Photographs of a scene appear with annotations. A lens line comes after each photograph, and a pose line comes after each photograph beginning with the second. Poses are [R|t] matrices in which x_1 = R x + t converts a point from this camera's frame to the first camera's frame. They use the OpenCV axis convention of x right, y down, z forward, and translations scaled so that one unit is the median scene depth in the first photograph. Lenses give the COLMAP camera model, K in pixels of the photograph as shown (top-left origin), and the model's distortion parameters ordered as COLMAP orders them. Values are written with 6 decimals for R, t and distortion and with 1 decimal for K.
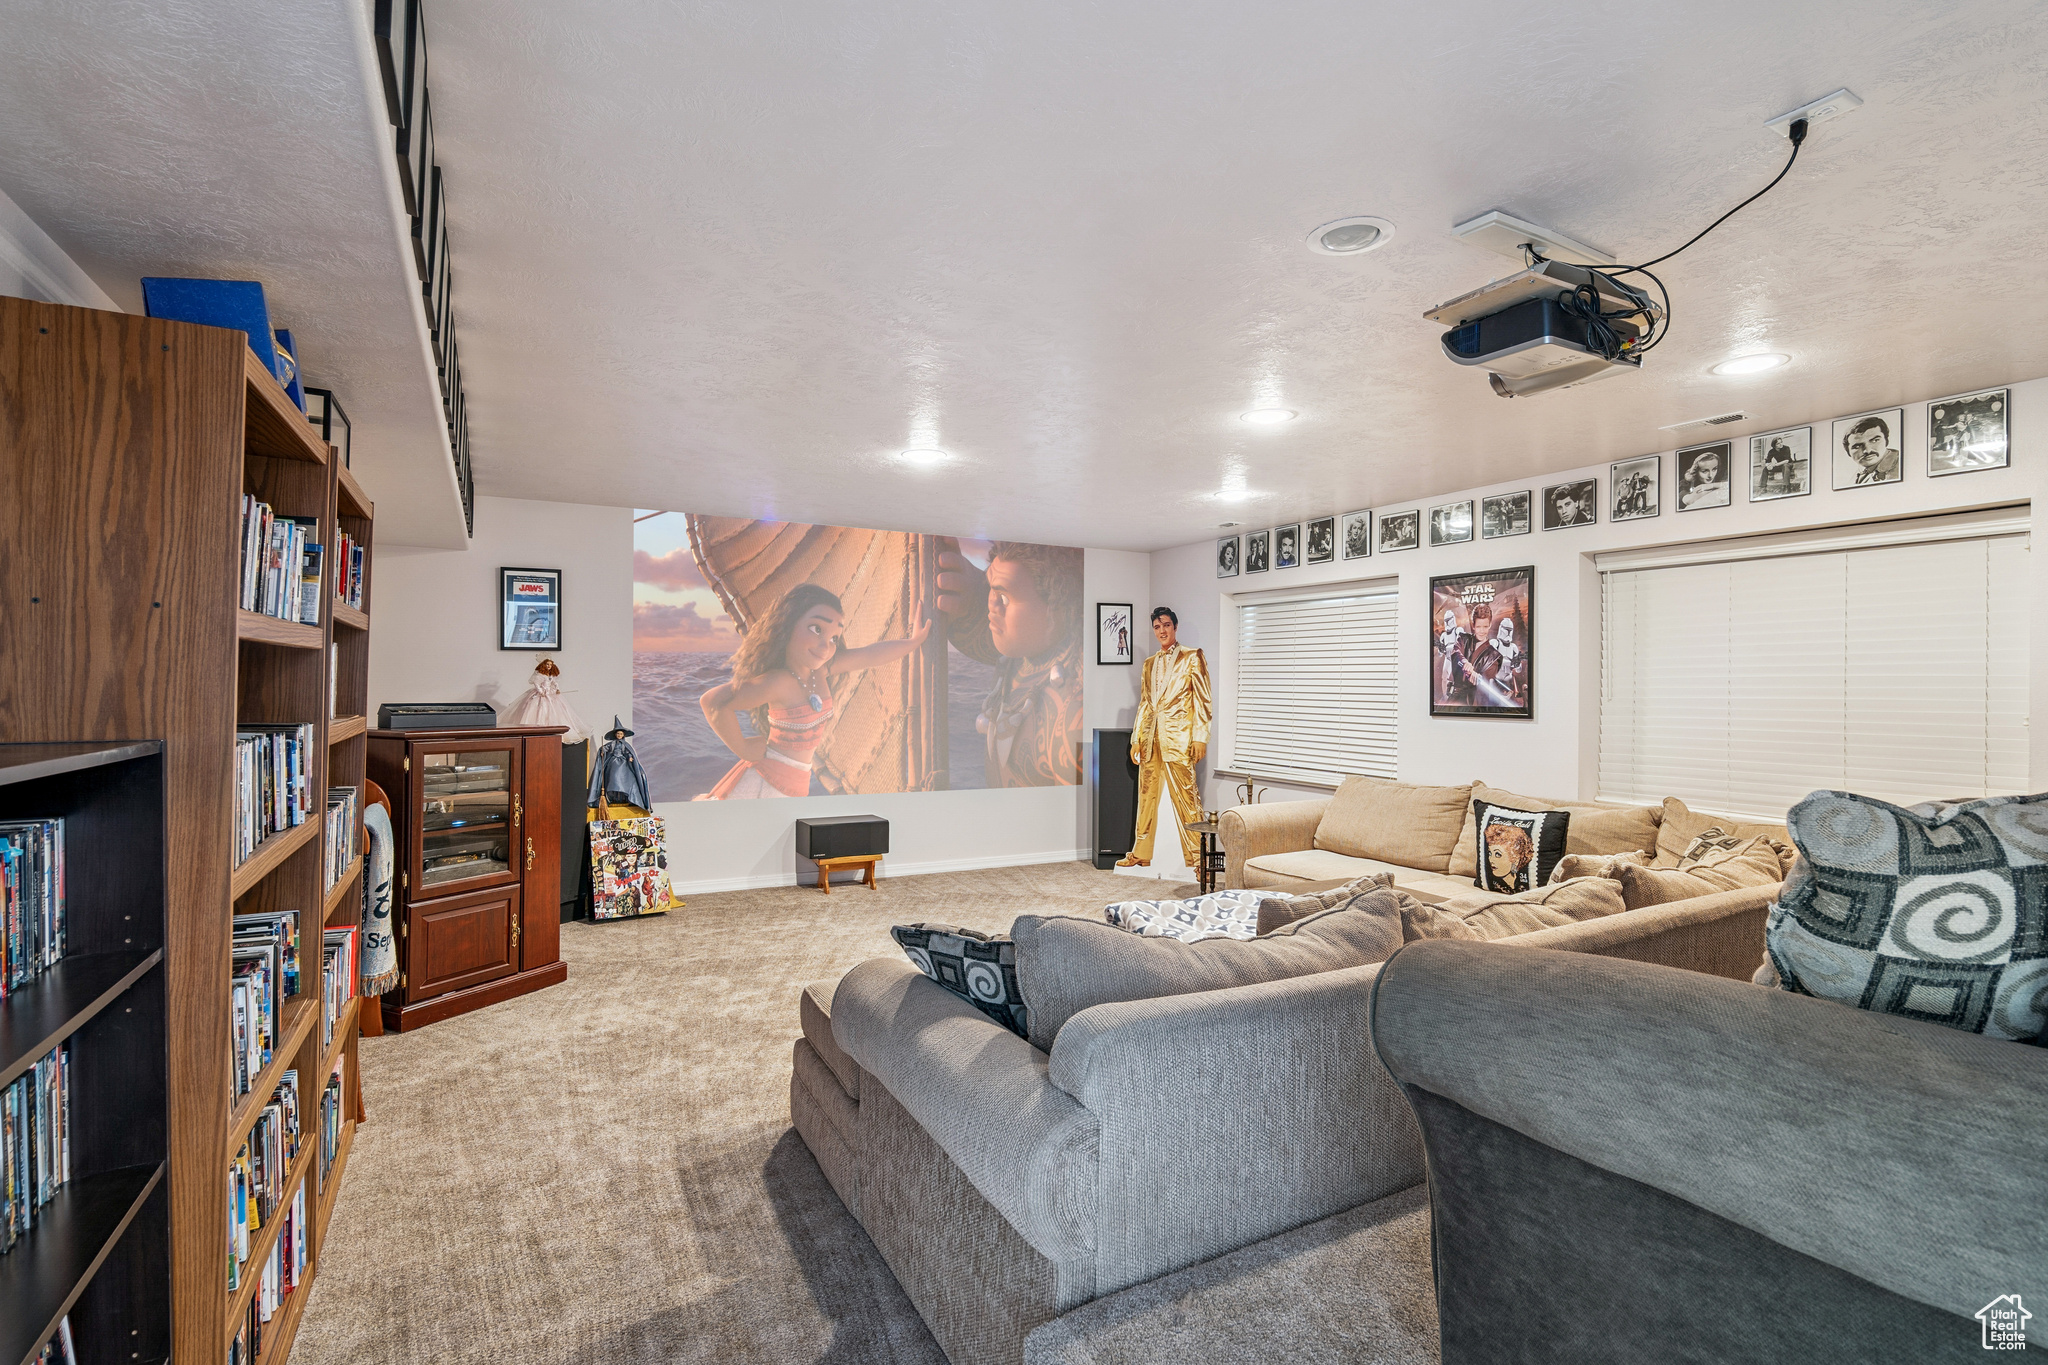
lens RADIAL K [[972.6, 0, 1024.2], [0, 972.6, 685.0], [0, 0, 1]] dist [-0.025033, 0.006596]
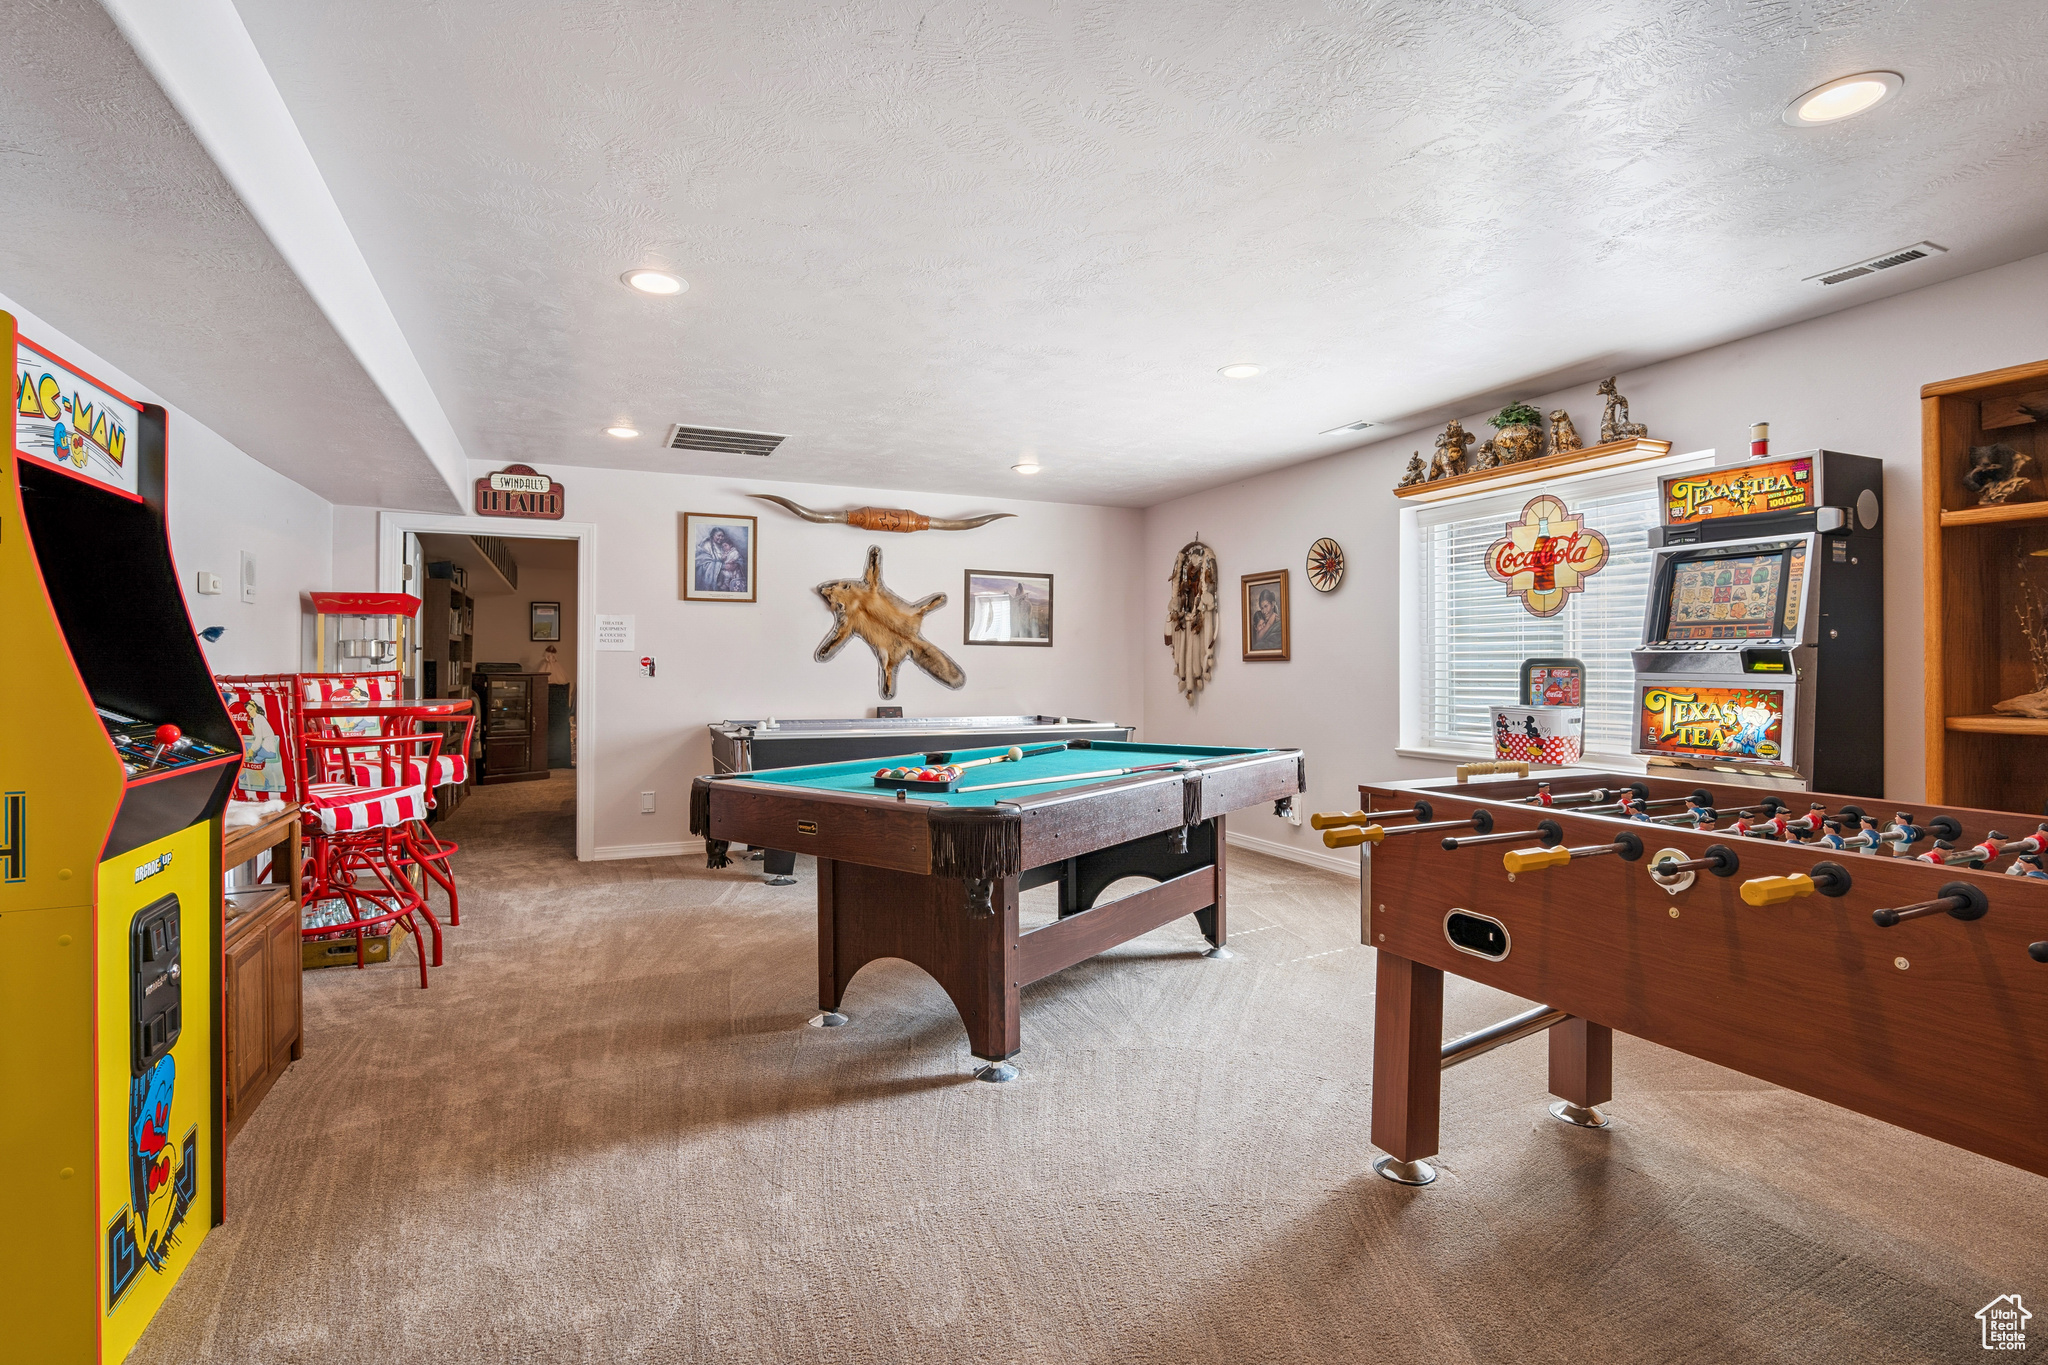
lens RADIAL K [[972.6, 0, 1020.9], [0, 972.6, 668.1], [0, 0, 1]] dist [-0.025033, 0.006596]
pose [[0.997642, -0.008980, -0.068043, 1.003755], [0.008901, 0.999959, -0.001459, 0.052941], [0.068054, 0.000849, 0.997681, -1.541583]]
